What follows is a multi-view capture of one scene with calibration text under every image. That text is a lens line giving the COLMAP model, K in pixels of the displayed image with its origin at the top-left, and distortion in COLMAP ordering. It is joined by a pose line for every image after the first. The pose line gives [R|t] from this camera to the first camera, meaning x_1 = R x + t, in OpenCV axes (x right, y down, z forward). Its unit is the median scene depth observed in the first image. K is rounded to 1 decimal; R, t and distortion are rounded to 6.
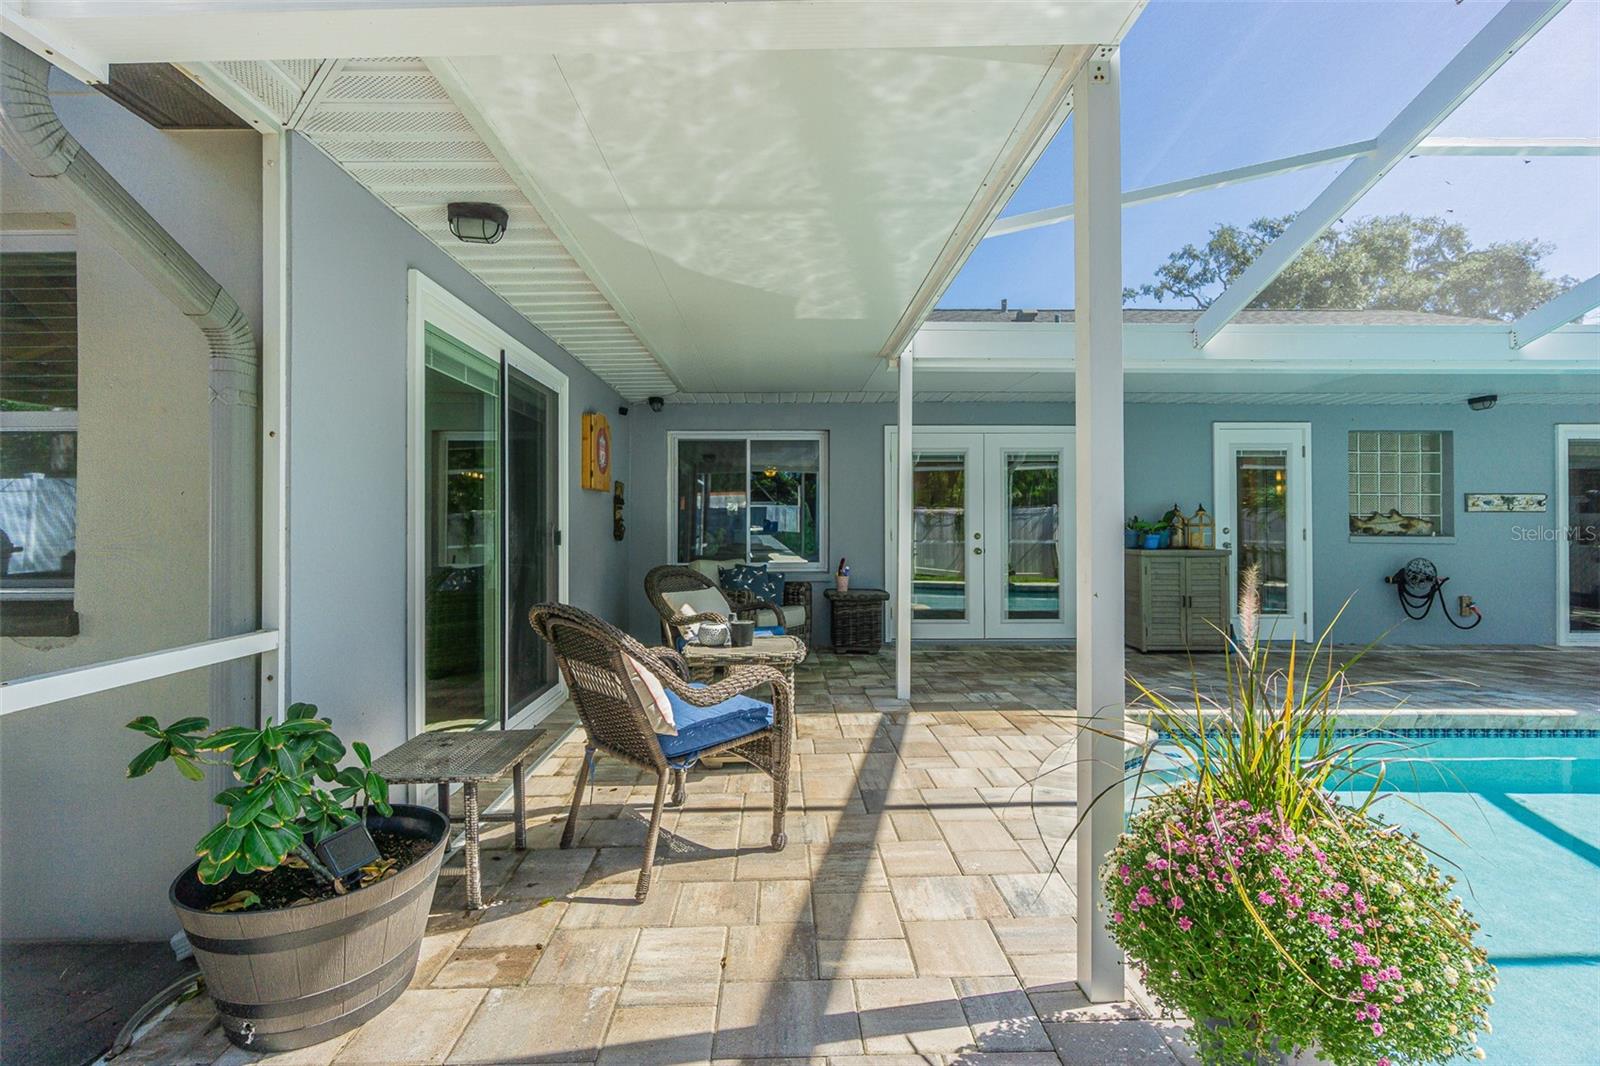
lens RADIAL K [[697.6, 0, 788.7], [0, 697.6, 522.4], [0, 0, 1]] dist [-0.009980, 0.001811]
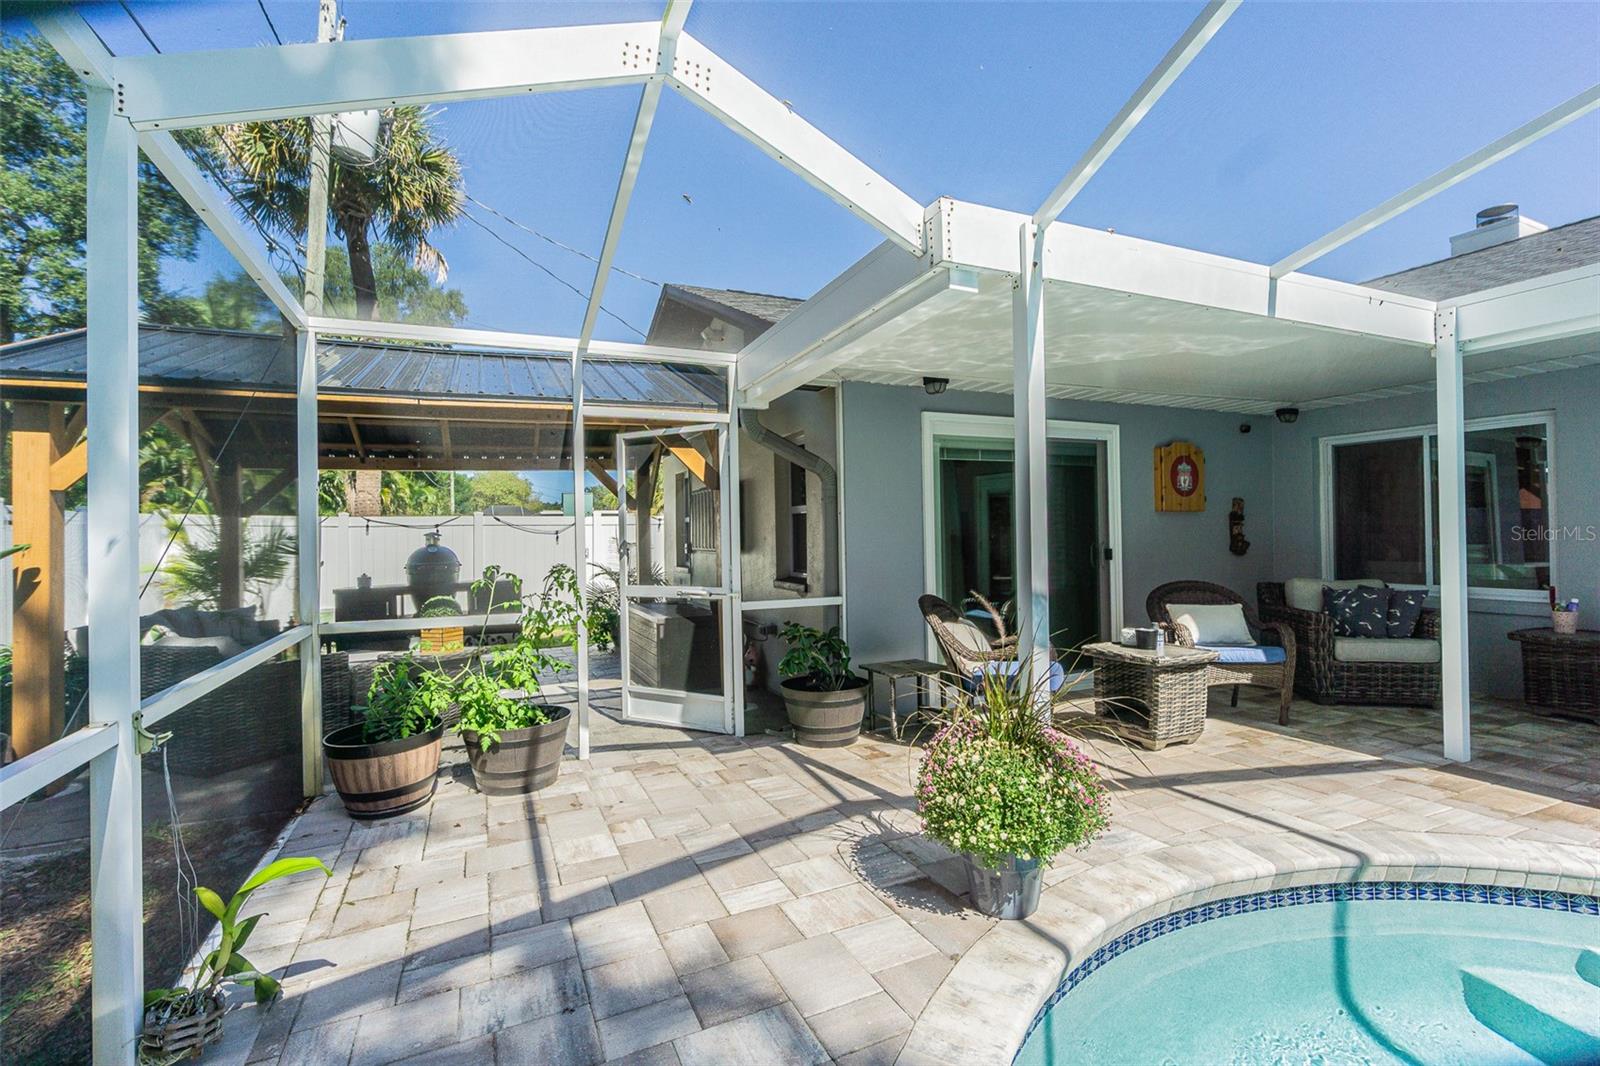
lens RADIAL K [[697.6, 0, 771.9], [0, 697.6, 524.4], [0, 0, 1]] dist [-0.009980, 0.001811]
pose [[0.390422, -0.014281, -0.920525, 0.455521], [0.017376, 0.999816, -0.008142, -0.024594], [0.920472, -0.012816, 0.390598, -0.047001]]
